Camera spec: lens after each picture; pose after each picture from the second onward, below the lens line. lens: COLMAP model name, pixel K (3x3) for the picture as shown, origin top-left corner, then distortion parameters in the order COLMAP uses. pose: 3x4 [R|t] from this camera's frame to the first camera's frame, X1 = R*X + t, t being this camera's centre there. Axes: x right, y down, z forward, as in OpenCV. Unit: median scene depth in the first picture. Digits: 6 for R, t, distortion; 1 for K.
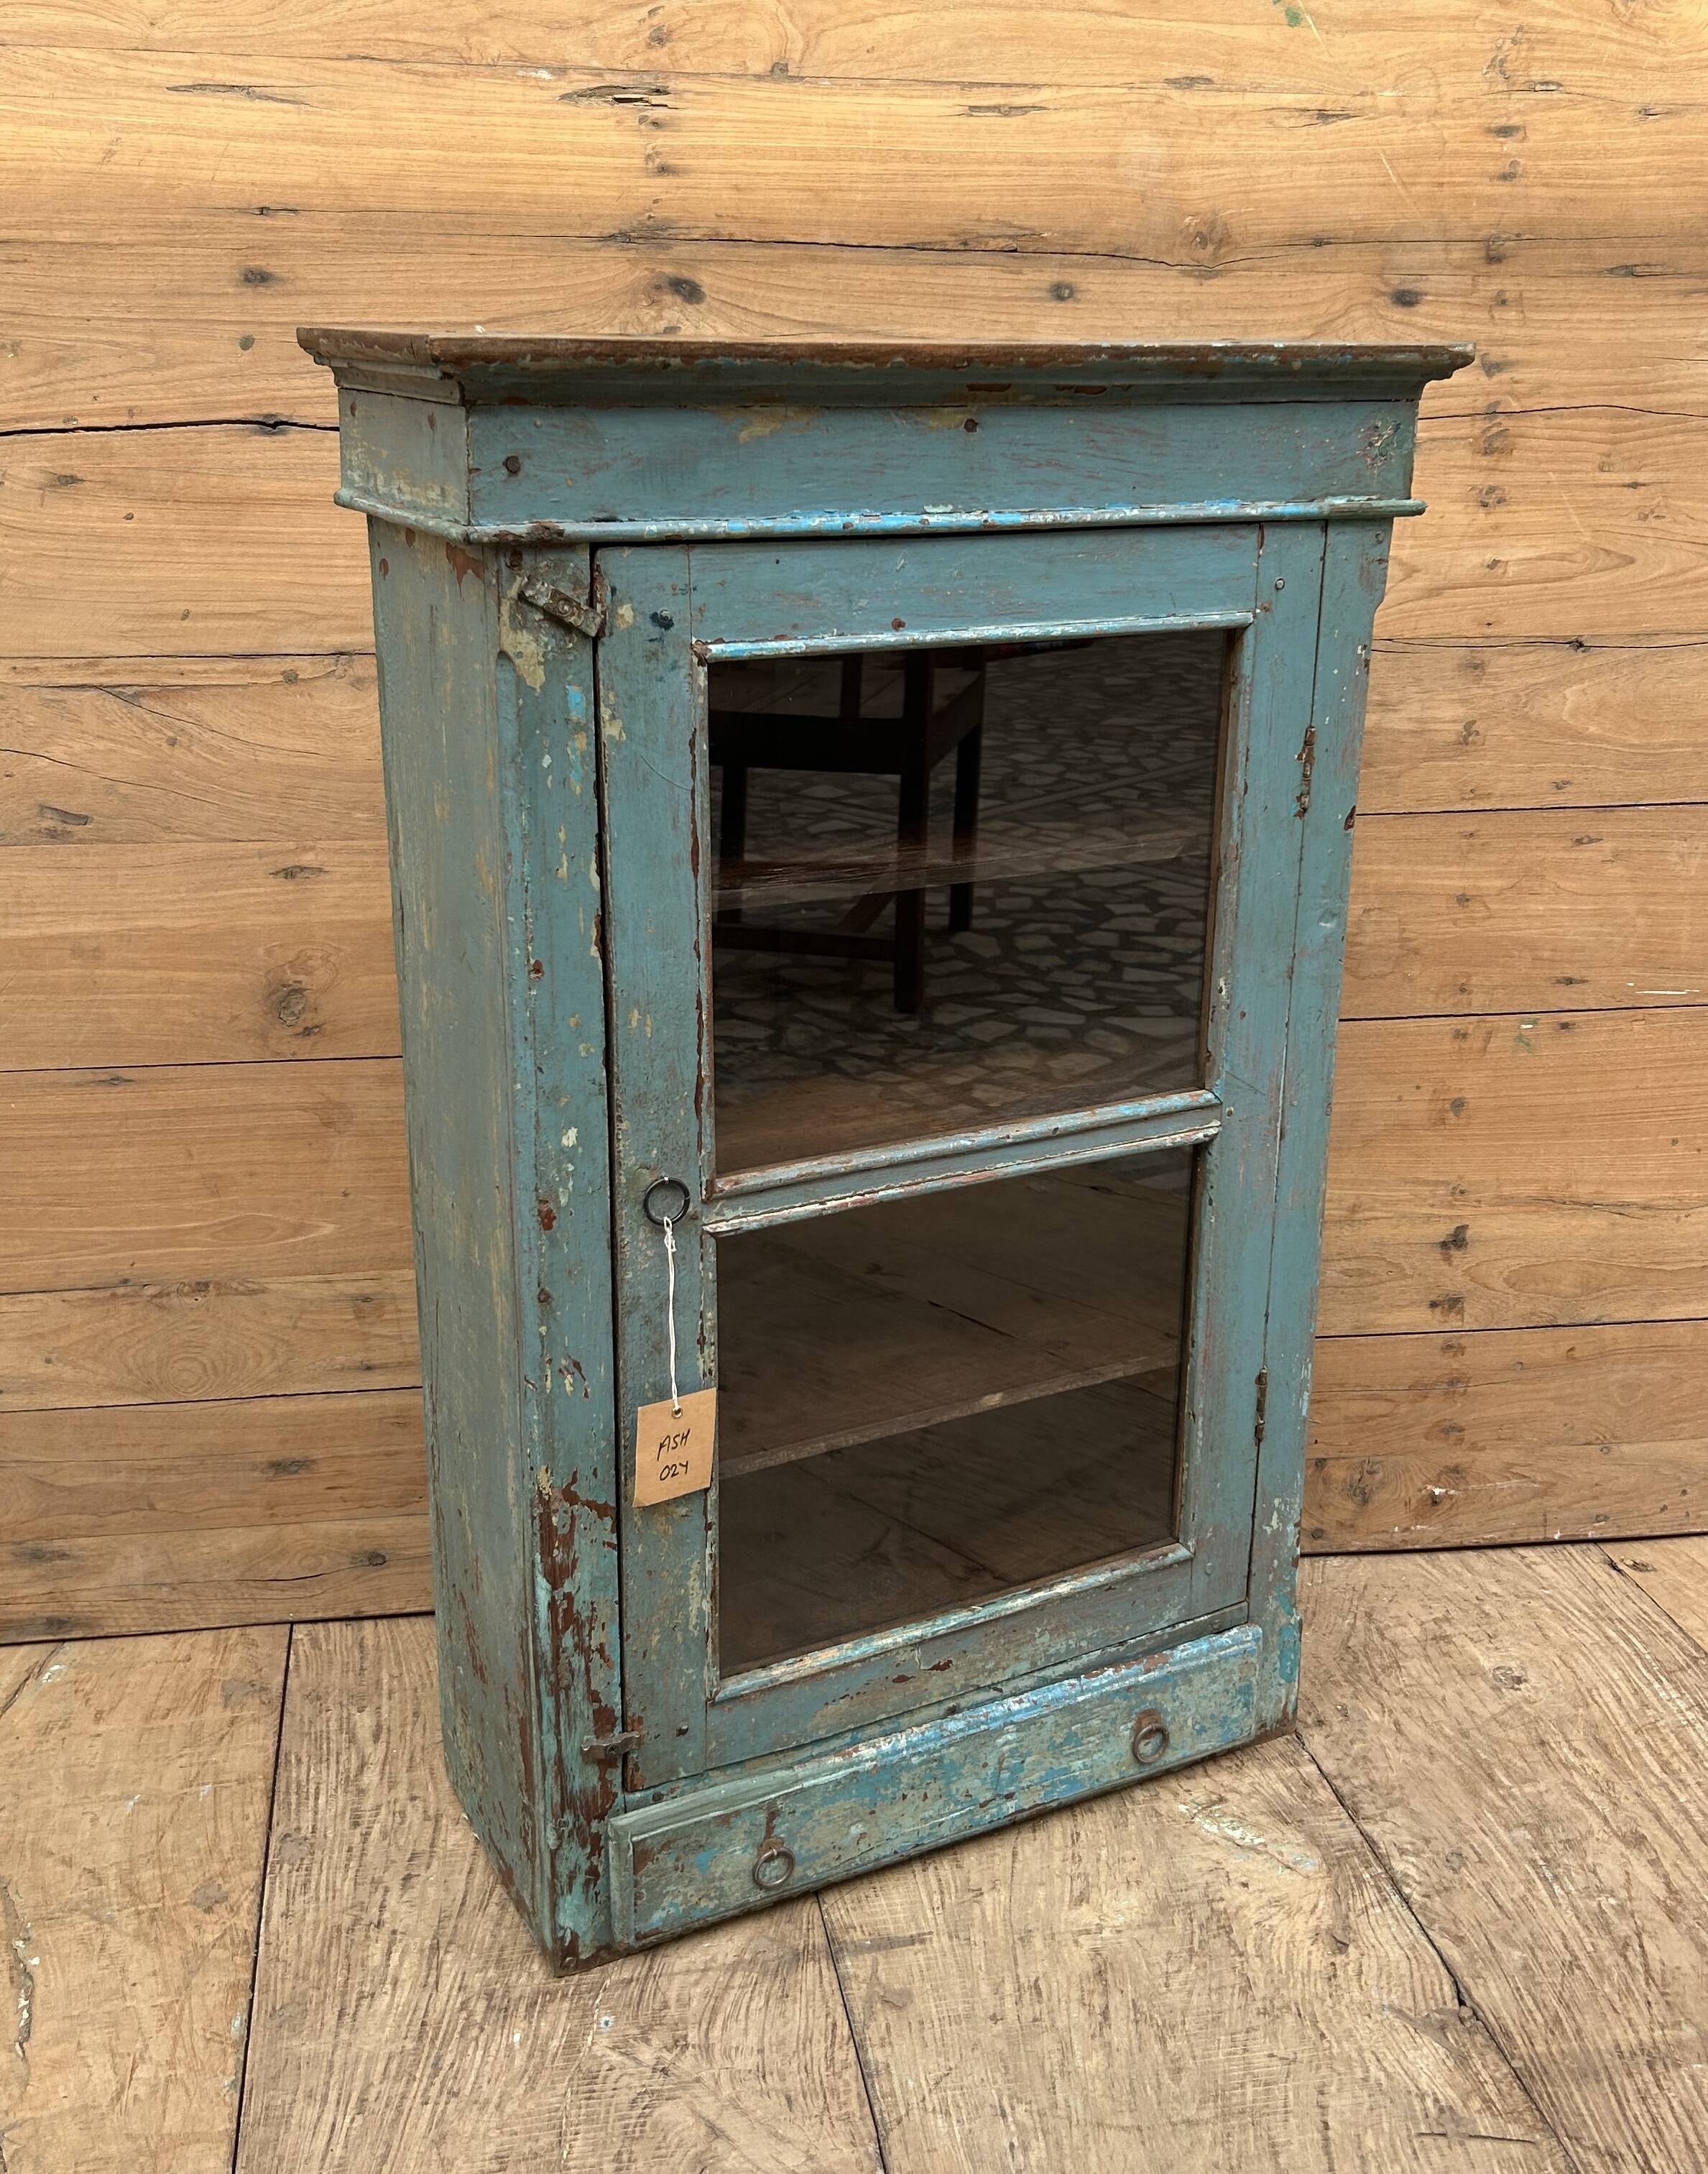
lens RADIAL K [[2235.2, 0, 879.9], [0, 2235.2, 1070.1], [0, 0, 1]] dist [0.007761, 0.000000]
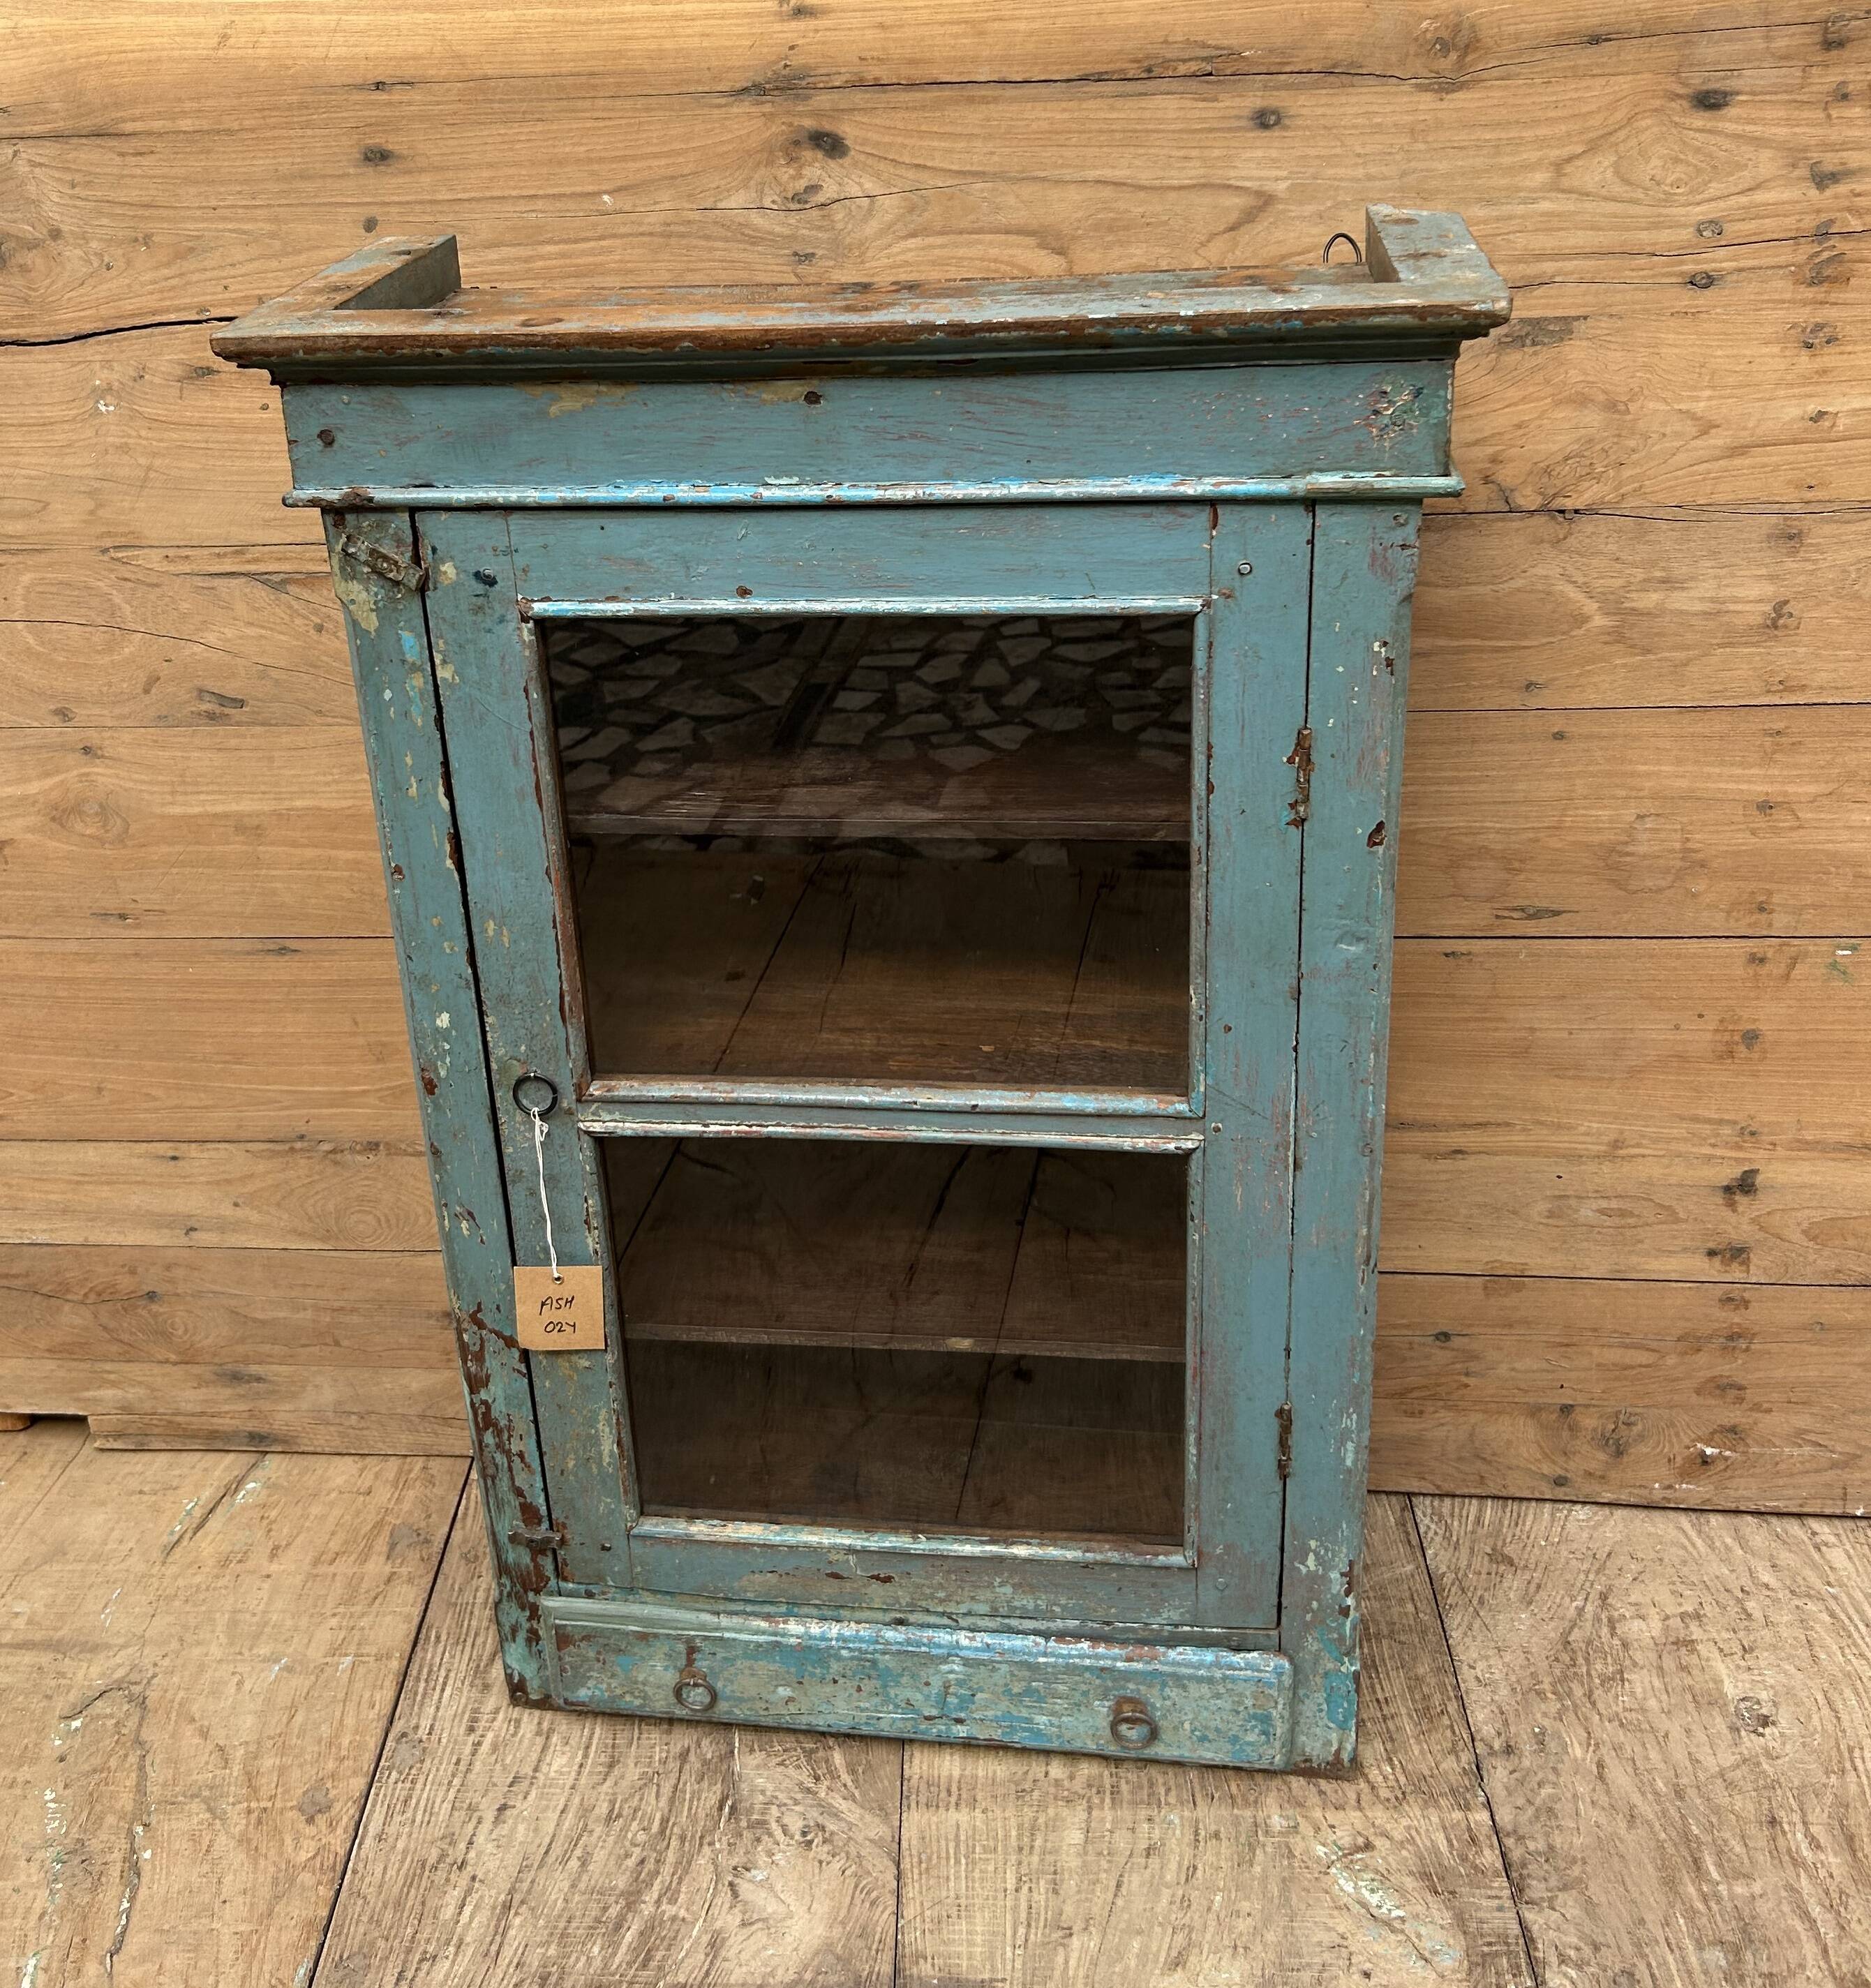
lens RADIAL K [[2173.7, 0, 822.7], [0, 2173.7, 751.3], [0, 0, 1]] dist [0.010052, 0.000000]
pose [[0.963901, 0.043805, -0.262631, 0.154524], [-0.015836, 0.994059, 0.107683, -0.206102], [0.265788, -0.099637, 0.958869, 0.145441]]
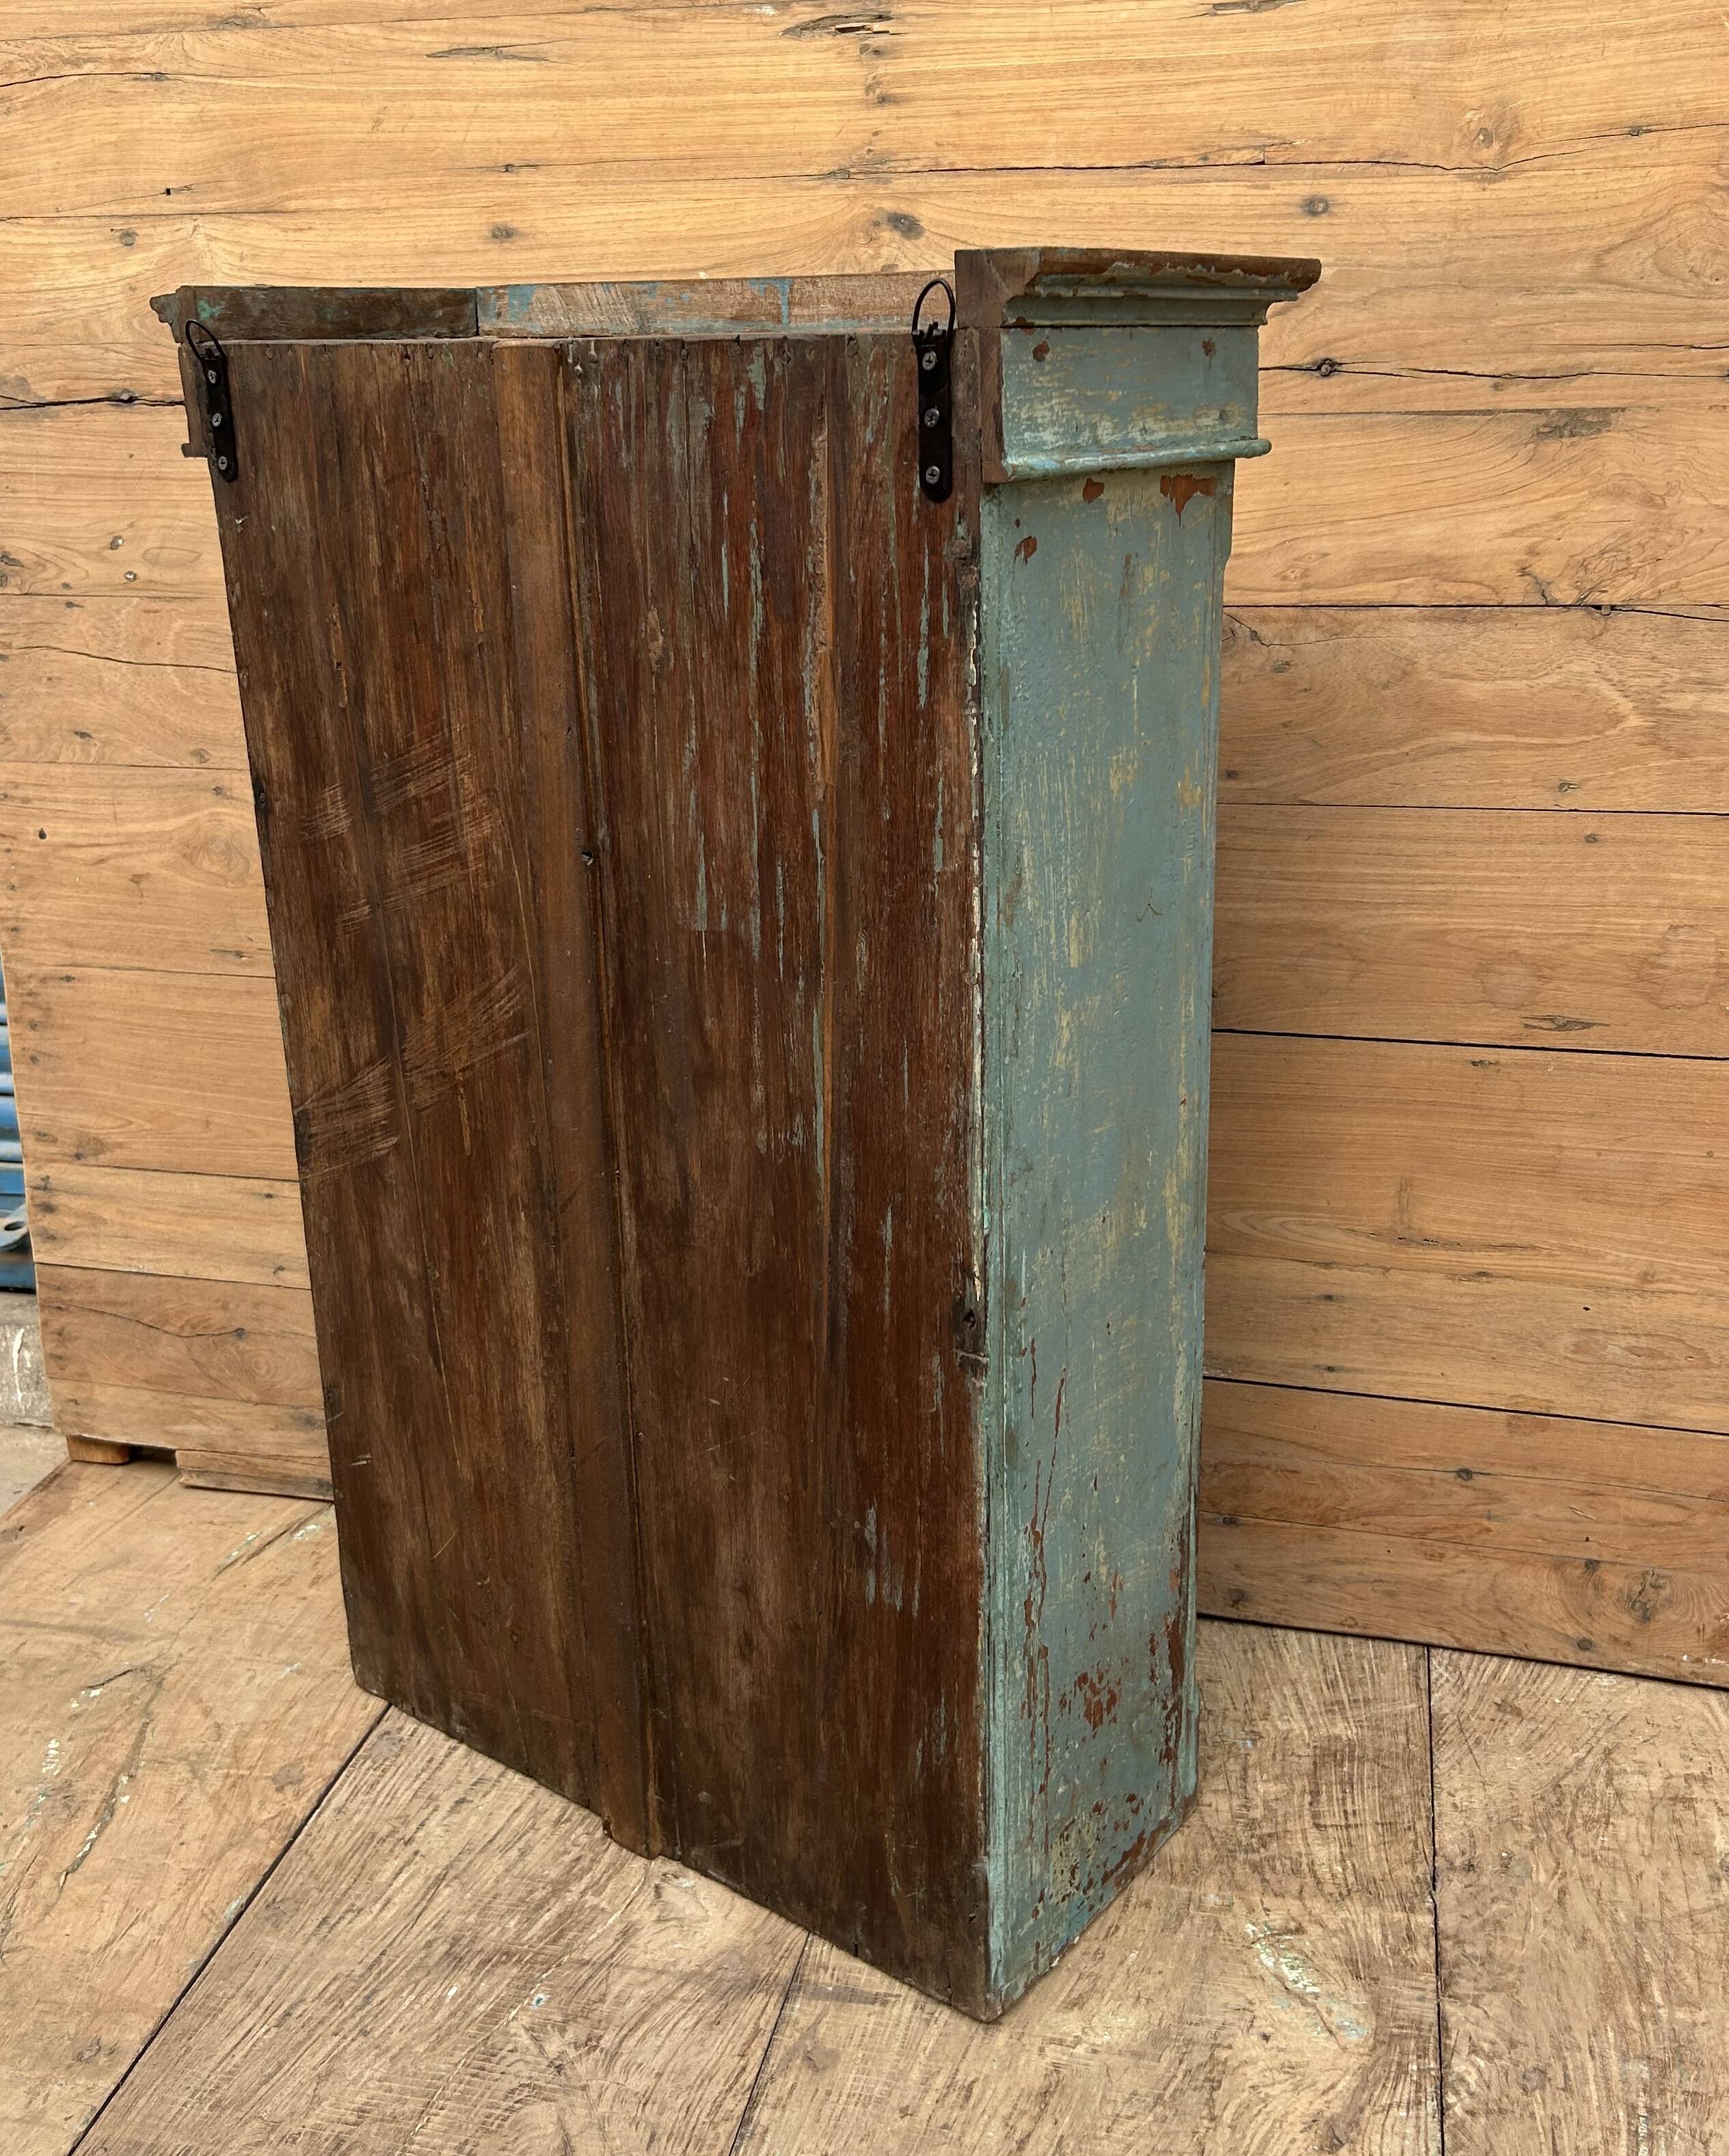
lens RADIAL K [[2135.4, 0, 921.1], [0, 2135.4, 1008.7], [0, 0, 1]] dist [0.009881, 0.000000]
pose [[0.917558, 0.093238, -0.386516, 0.311318], [-0.089390, 0.995604, 0.027962, -0.043590], [0.387424, 0.008895, 0.921859, 0.170306]]
